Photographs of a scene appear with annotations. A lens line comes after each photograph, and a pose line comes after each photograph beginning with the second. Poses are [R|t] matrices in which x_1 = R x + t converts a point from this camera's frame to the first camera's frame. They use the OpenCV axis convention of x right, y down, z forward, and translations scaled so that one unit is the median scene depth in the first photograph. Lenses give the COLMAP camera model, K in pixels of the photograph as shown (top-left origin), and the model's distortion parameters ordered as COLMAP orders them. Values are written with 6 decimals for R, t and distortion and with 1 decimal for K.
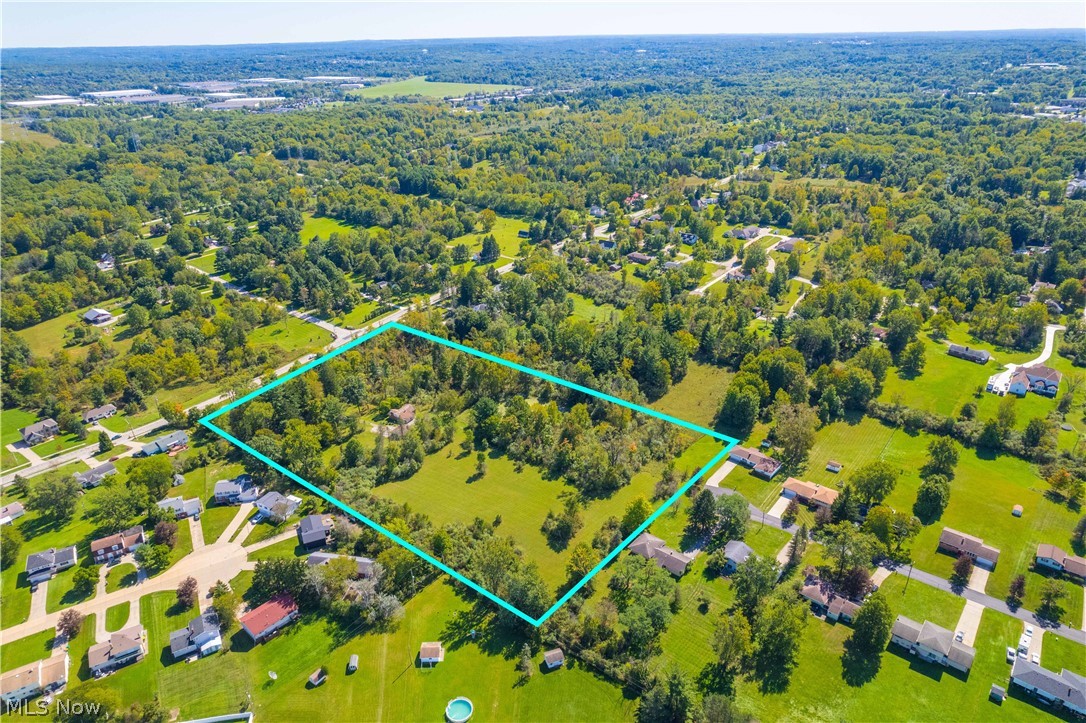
lens RADIAL K [[696.4, 0, 539.3], [0, 696.4, 360.1], [0, 0, 1]] dist [-0.085761, 0.080635]
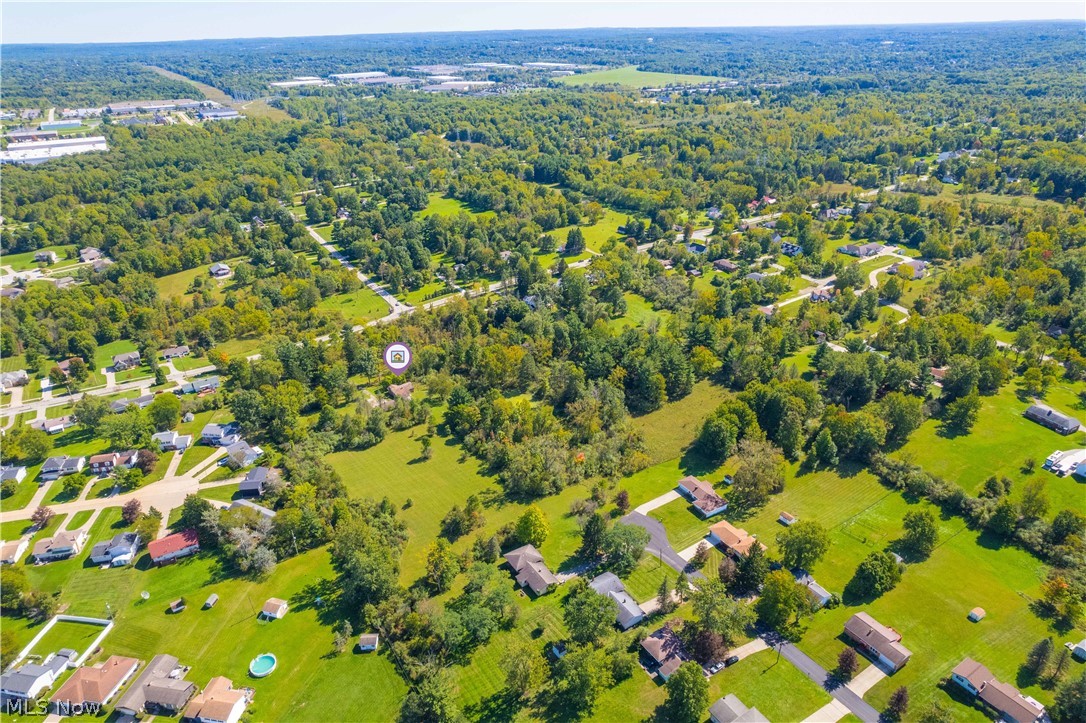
lens RADIAL K [[696.4, 0, 539.3], [0, 696.4, 360.1], [0, 0, 1]] dist [-0.085761, 0.080635]
pose [[0.950963, 0.133570, -0.278976, 0.211480], [-0.129581, 0.991027, 0.032779, -0.021675], [0.280851, 0.004979, 0.959738, 0.036382]]
